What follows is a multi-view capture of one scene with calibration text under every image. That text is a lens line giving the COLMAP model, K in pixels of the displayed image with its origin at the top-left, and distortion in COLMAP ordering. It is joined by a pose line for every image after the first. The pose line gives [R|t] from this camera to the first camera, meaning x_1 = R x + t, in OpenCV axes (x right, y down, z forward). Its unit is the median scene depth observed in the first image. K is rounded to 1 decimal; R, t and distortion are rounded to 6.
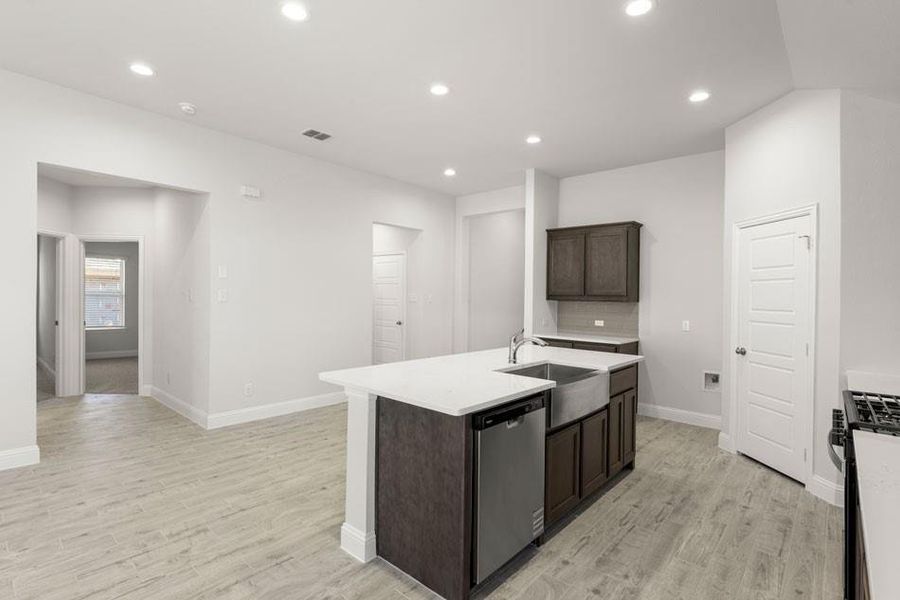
lens RADIAL K [[429.3, 0, 450.1], [0, 429.3, 302.1], [0, 0, 1]] dist [0.001932, 0.000434]
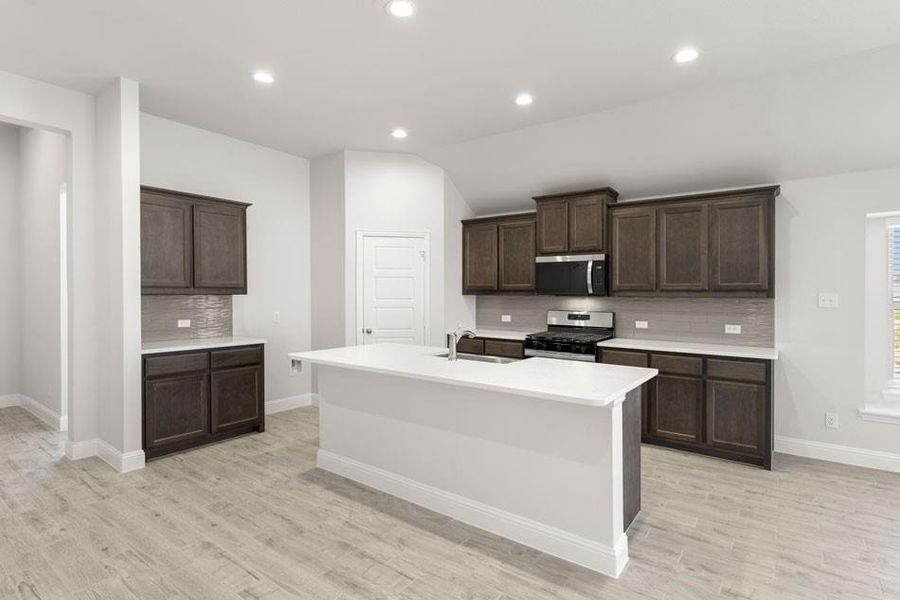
lens RADIAL K [[449.9, 0, 447.8], [0, 449.9, 297.2], [0, 0, 1]] dist [-0.000256, -0.000080]
pose [[-0.081283, -0.026692, 0.996334, -0.802669], [0.006157, 0.999609, 0.027282, -0.027364], [-0.996672, 0.008352, -0.081086, 0.999268]]
